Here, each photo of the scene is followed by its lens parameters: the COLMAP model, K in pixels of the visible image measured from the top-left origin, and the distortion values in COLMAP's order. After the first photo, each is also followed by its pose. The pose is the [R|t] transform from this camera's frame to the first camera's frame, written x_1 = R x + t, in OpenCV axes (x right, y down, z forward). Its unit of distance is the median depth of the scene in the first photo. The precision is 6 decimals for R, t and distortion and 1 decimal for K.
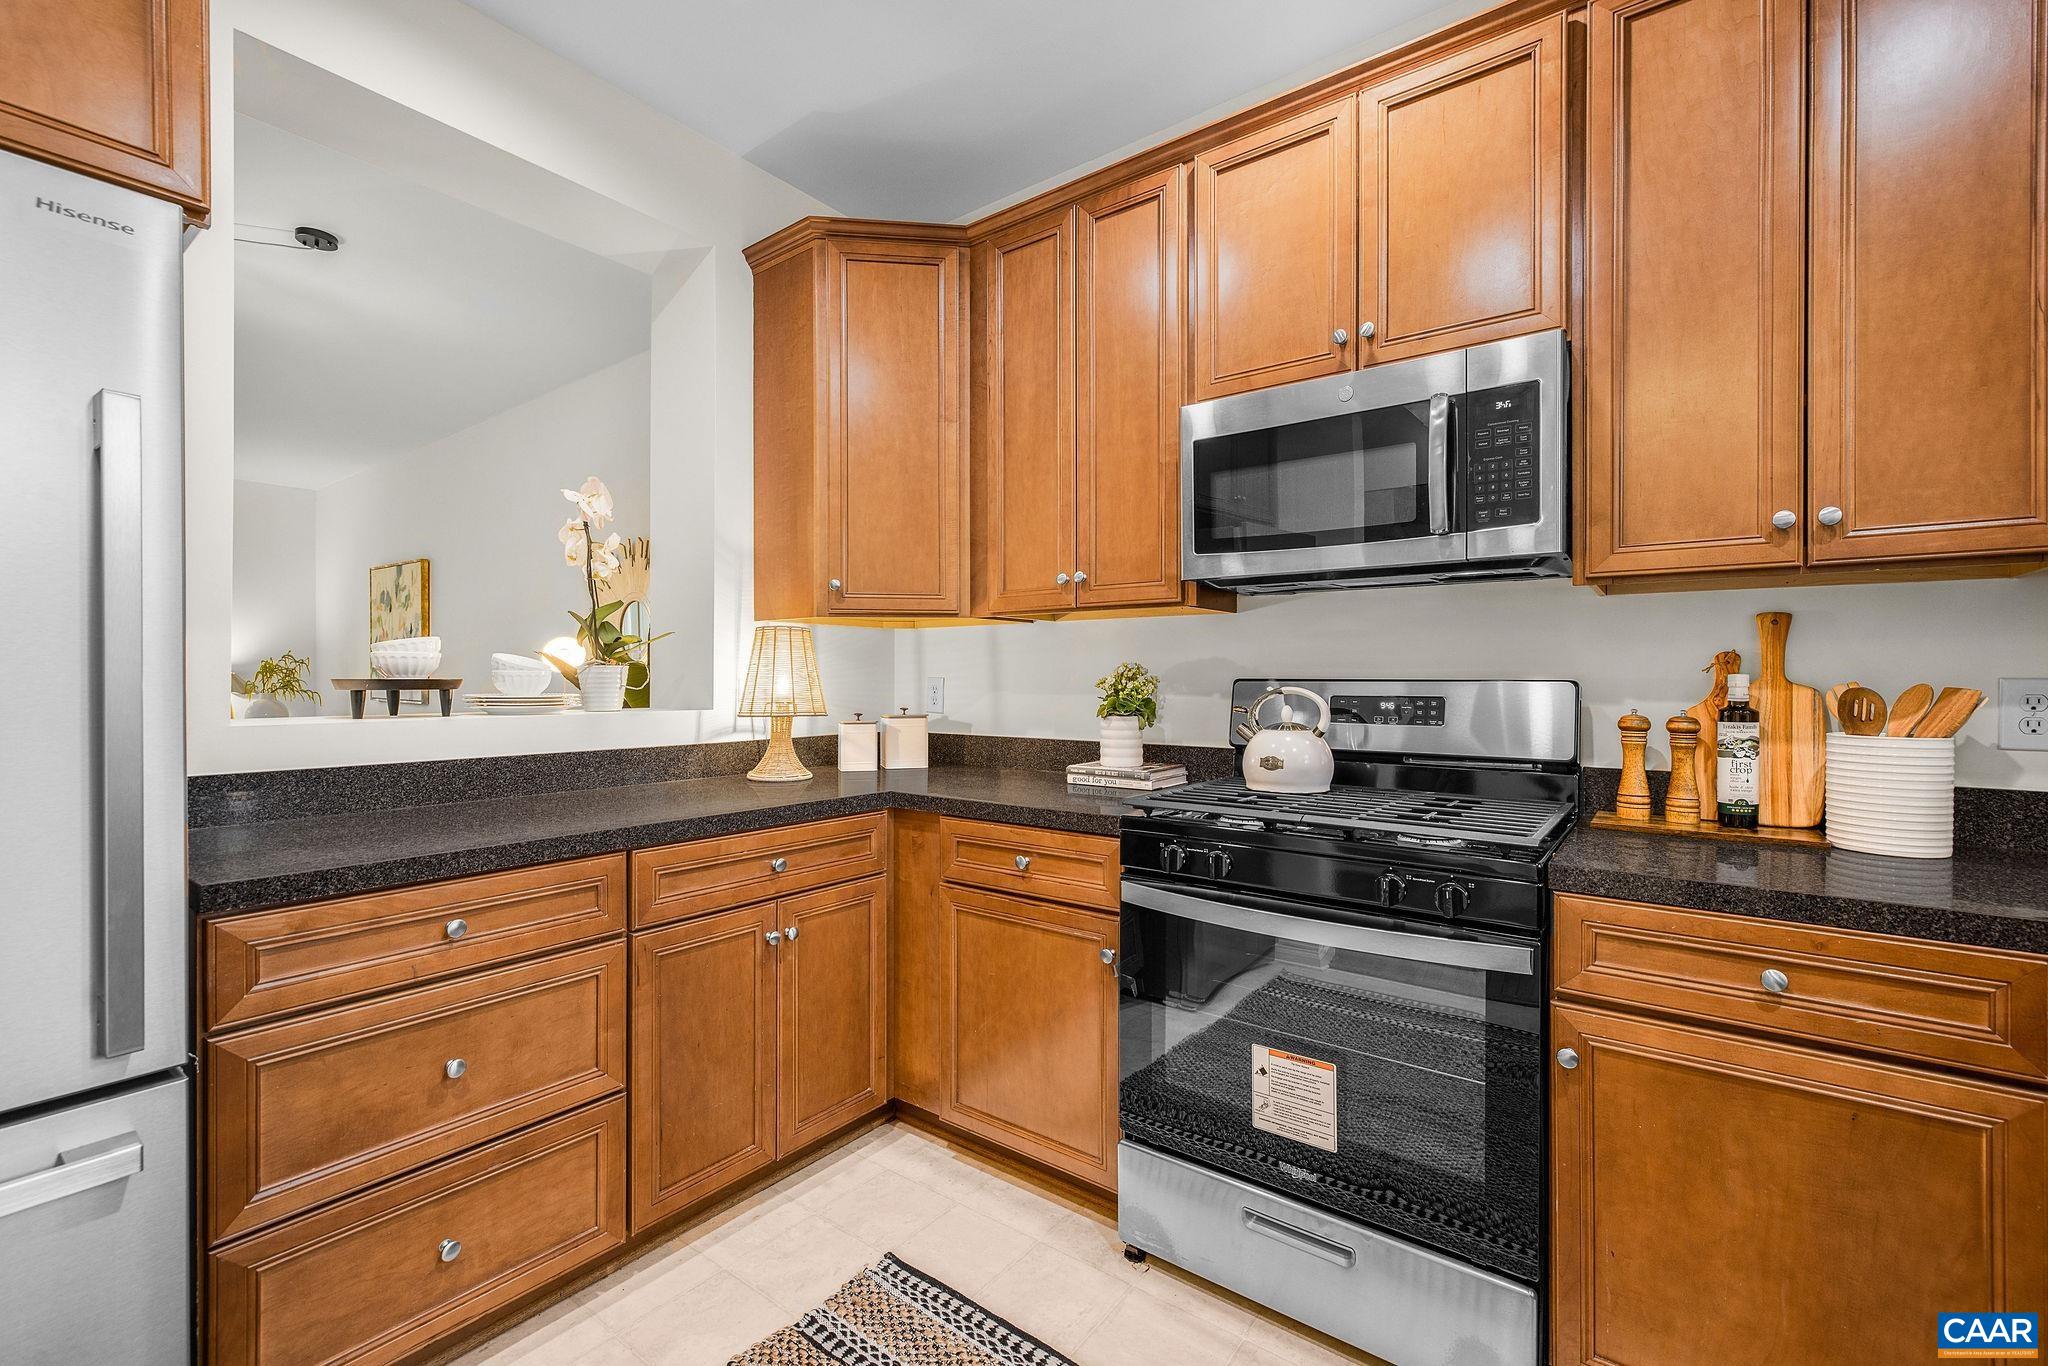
lens RADIAL K [[871.3, 0, 1025.8], [0, 871.3, 681.1], [0, 0, 1]] dist [-0.000423, 0.001392]
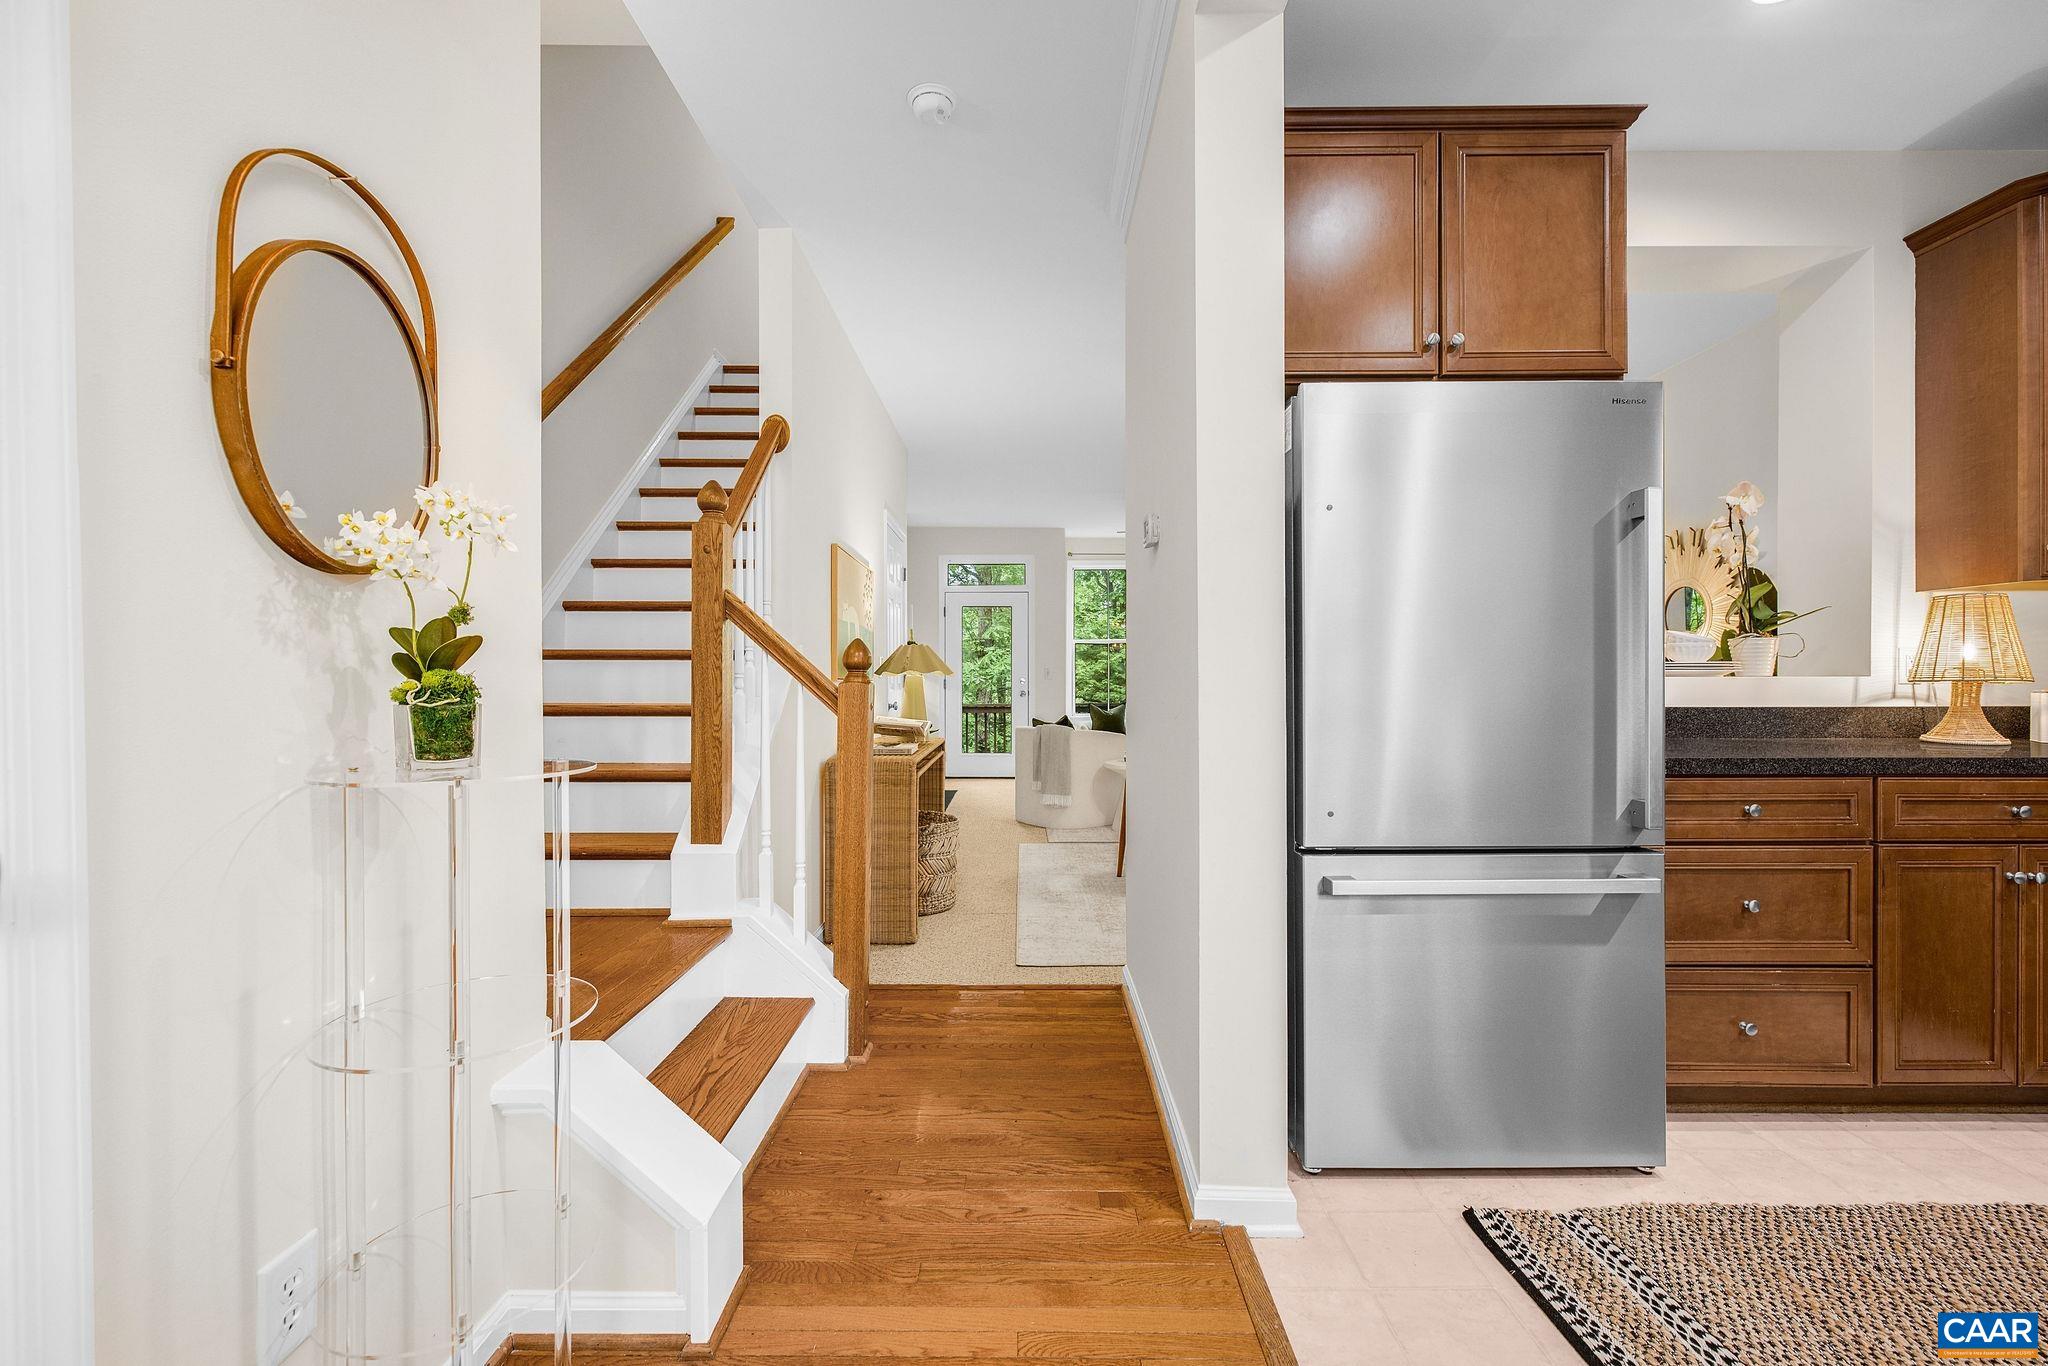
lens RADIAL K [[871.3, 0, 1031.7], [0, 871.3, 679.6], [0, 0, 1]] dist [-0.000423, 0.001392]
pose [[0.598738, -0.001852, -0.800943, -0.159330], [0.002297, 0.999997, -0.000595, 0.047824], [0.800941, -0.001484, 0.598741, -0.654676]]
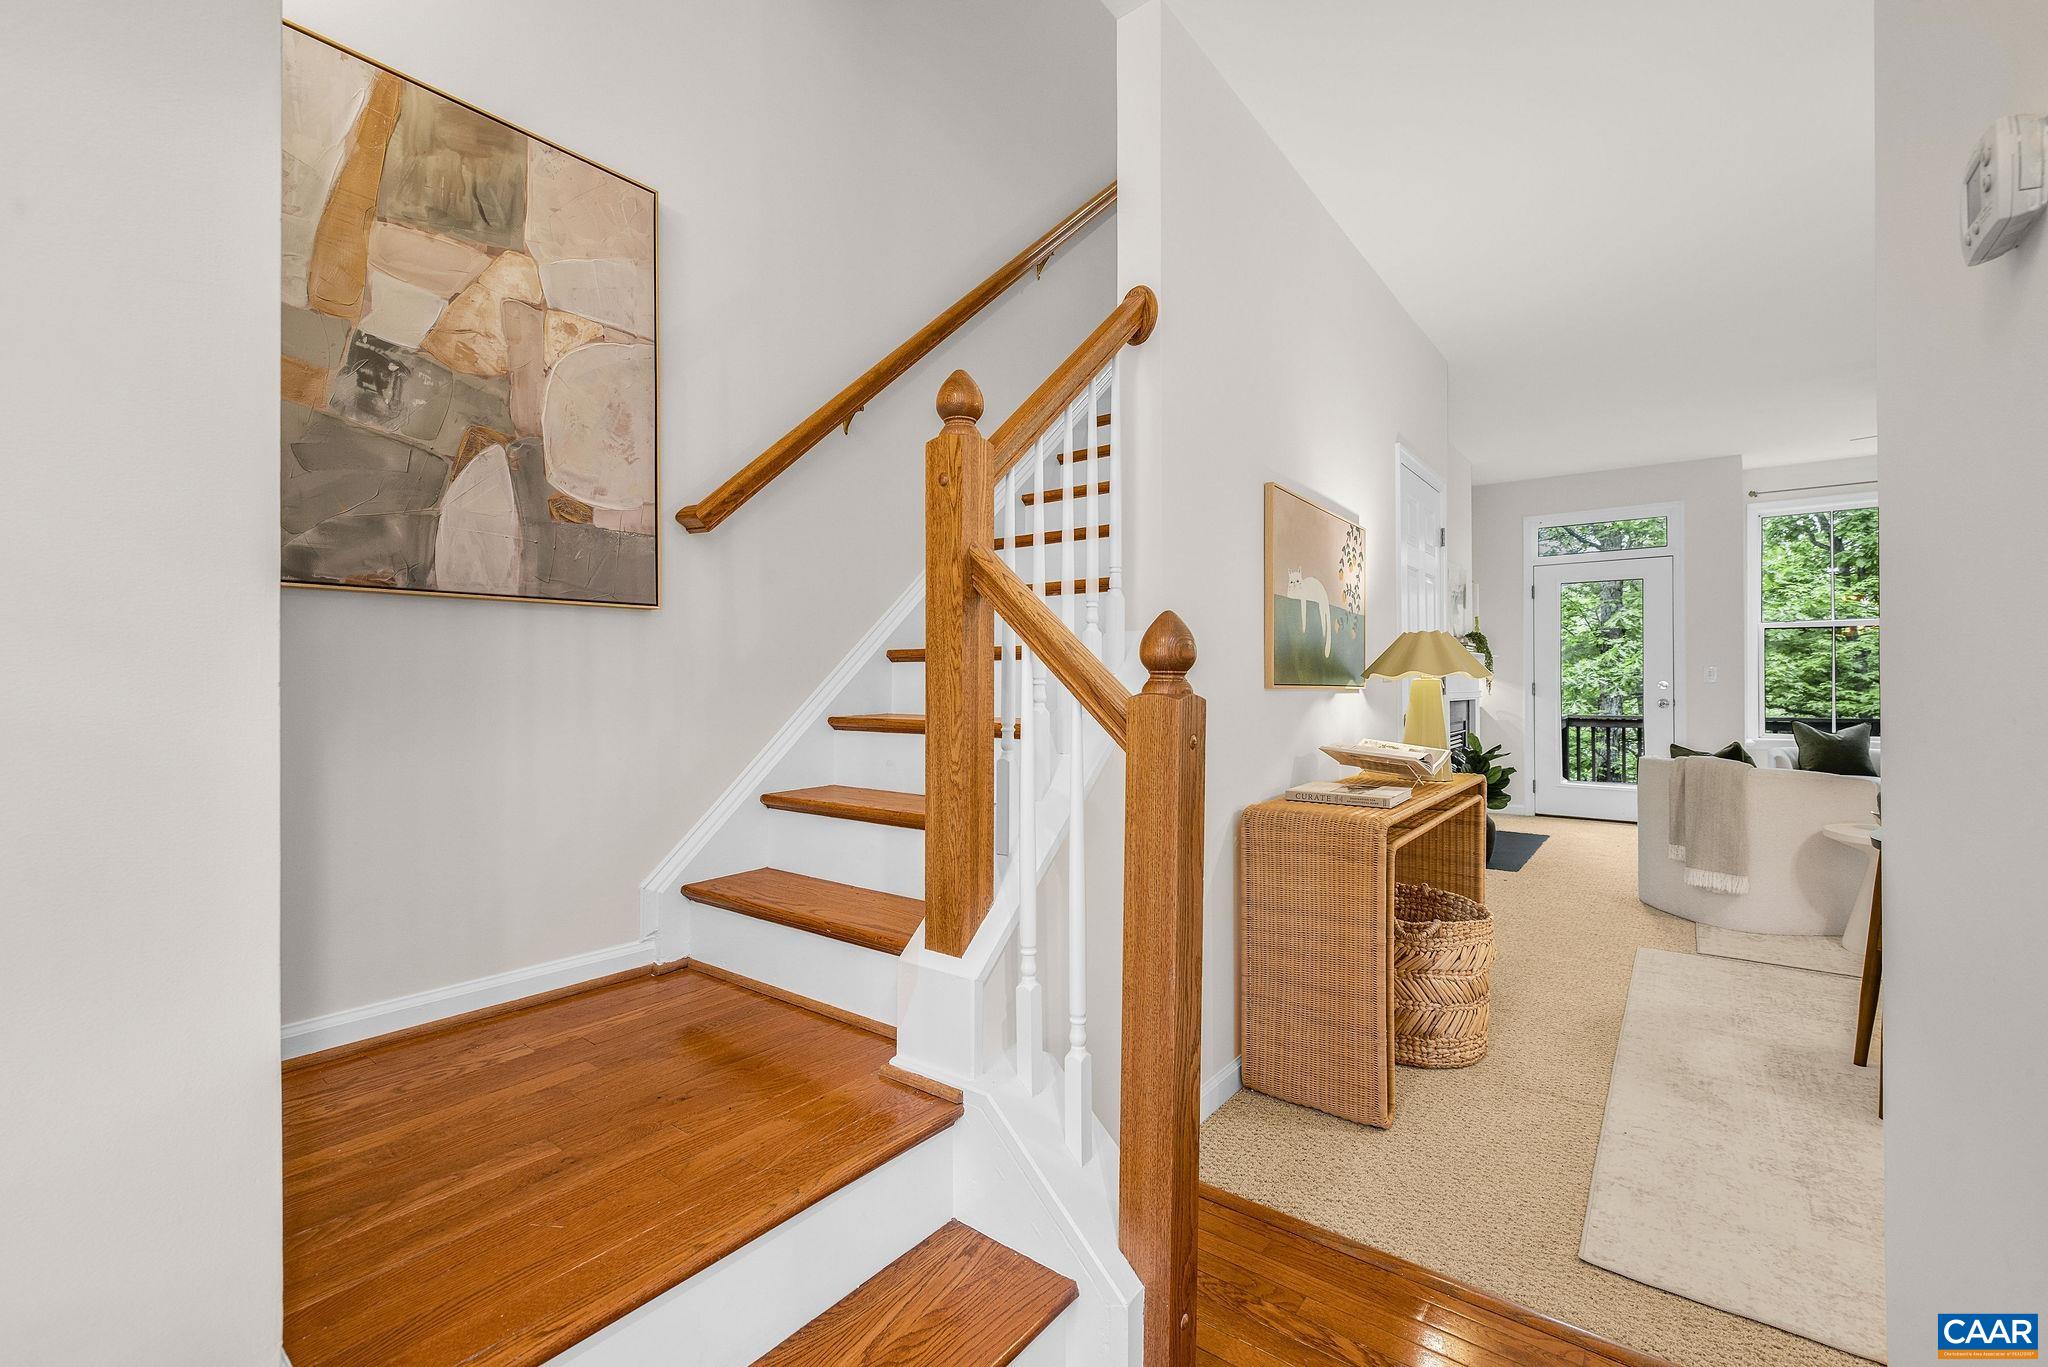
lens RADIAL K [[871.3, 0, 1025.2], [0, 871.3, 675.7], [0, 0, 1]] dist [-0.000423, 0.001392]
pose [[-0.020213, -0.010330, -0.999742, -0.692829], [0.003930, 0.999938, -0.010412, 0.042600], [0.999788, -0.004139, -0.020171, -0.163102]]
